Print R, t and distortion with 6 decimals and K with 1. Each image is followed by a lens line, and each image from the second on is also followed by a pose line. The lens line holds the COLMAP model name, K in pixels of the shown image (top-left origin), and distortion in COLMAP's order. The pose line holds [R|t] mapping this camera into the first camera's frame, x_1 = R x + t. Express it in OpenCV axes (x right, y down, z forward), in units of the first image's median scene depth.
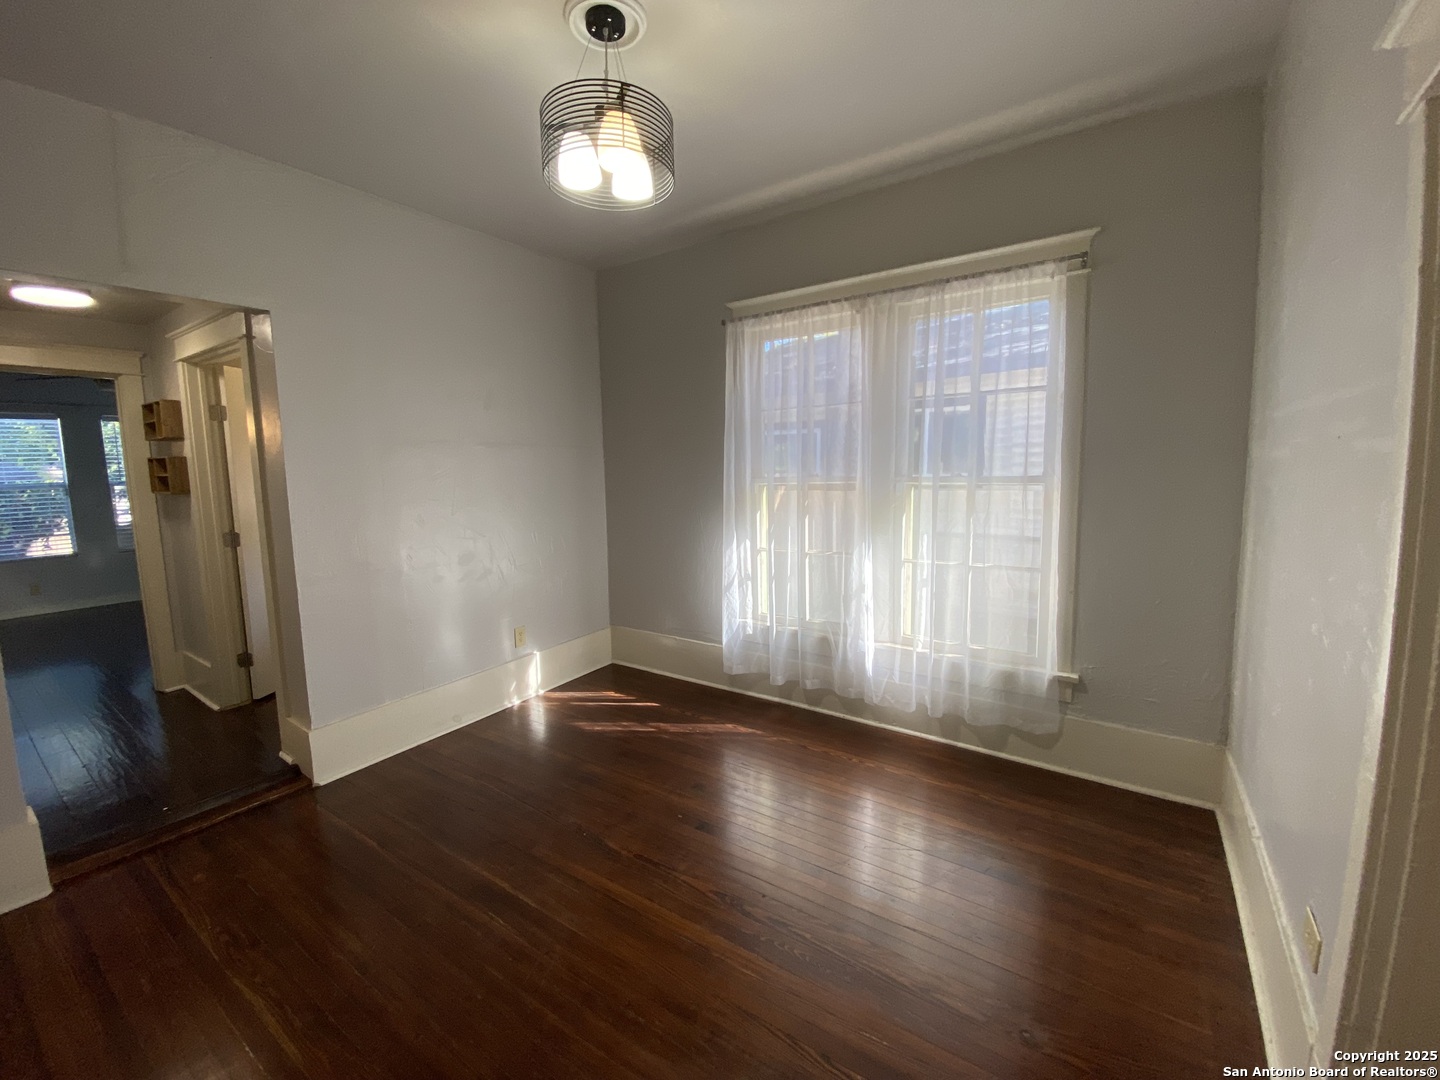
lens RADIAL K [[578.2, 0, 711.7], [0, 578.2, 531.9], [0, 0, 1]] dist [-0.002463, -0.002816]
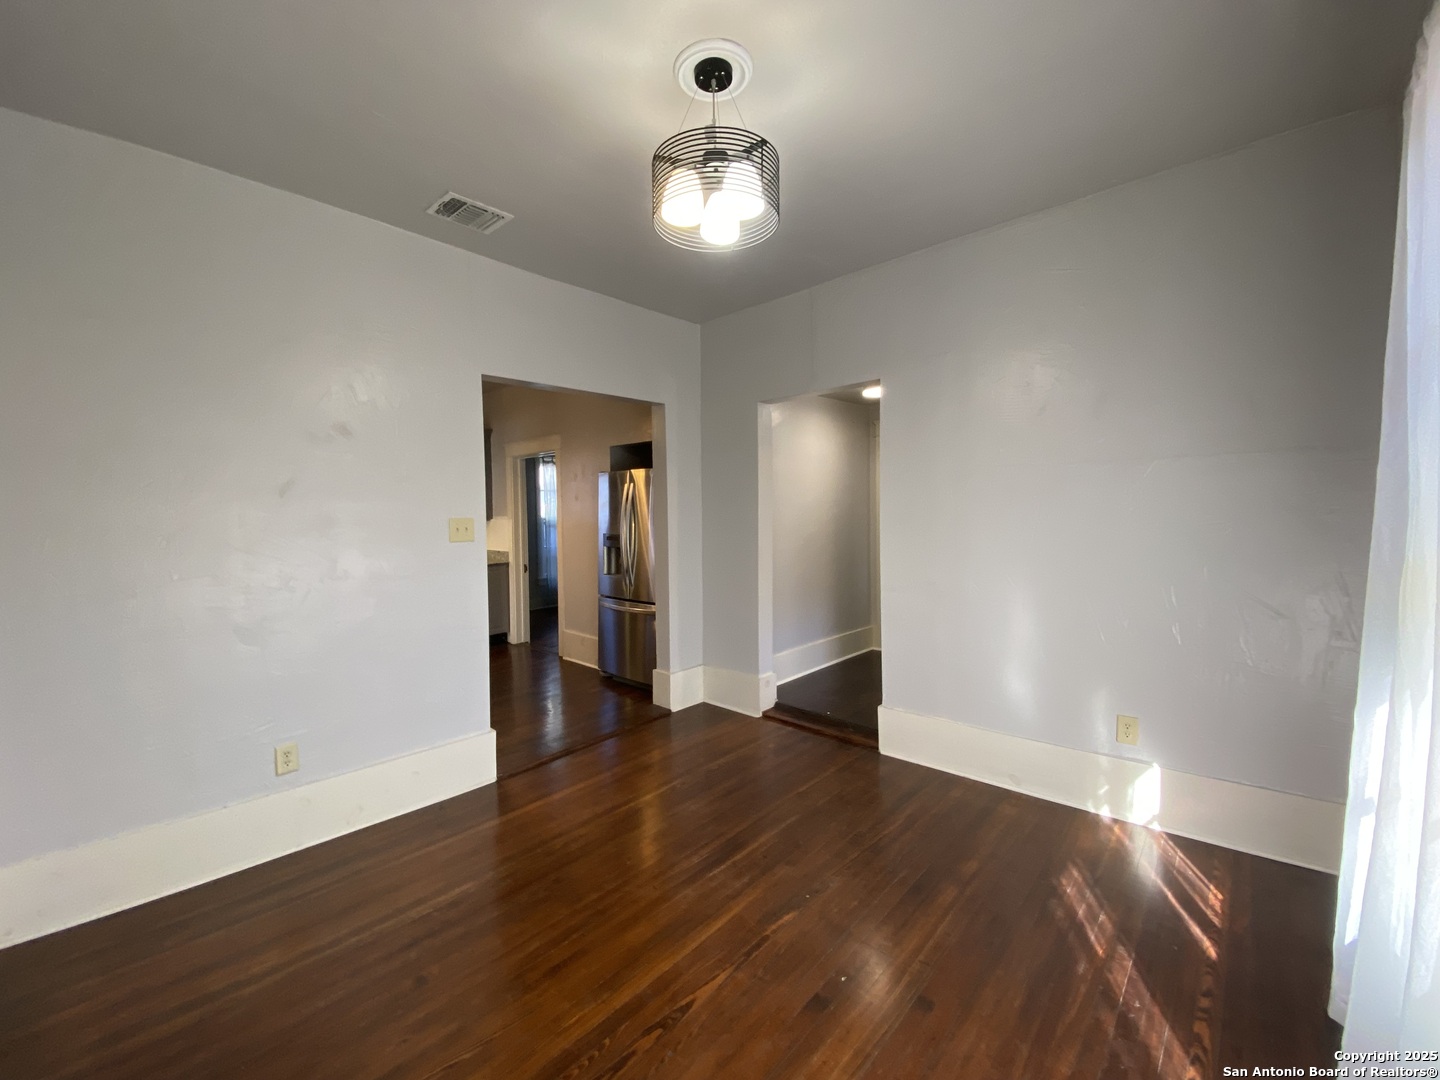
lens RADIAL K [[578.2, 0, 709.5], [0, 578.2, 541.6], [0, 0, 1]] dist [-0.002463, -0.002816]
pose [[-0.129296, 0.083415, -0.988091, 0.431887], [-0.086310, 0.991727, 0.095016, -0.072508], [0.987843, 0.097567, -0.121027, 0.588233]]
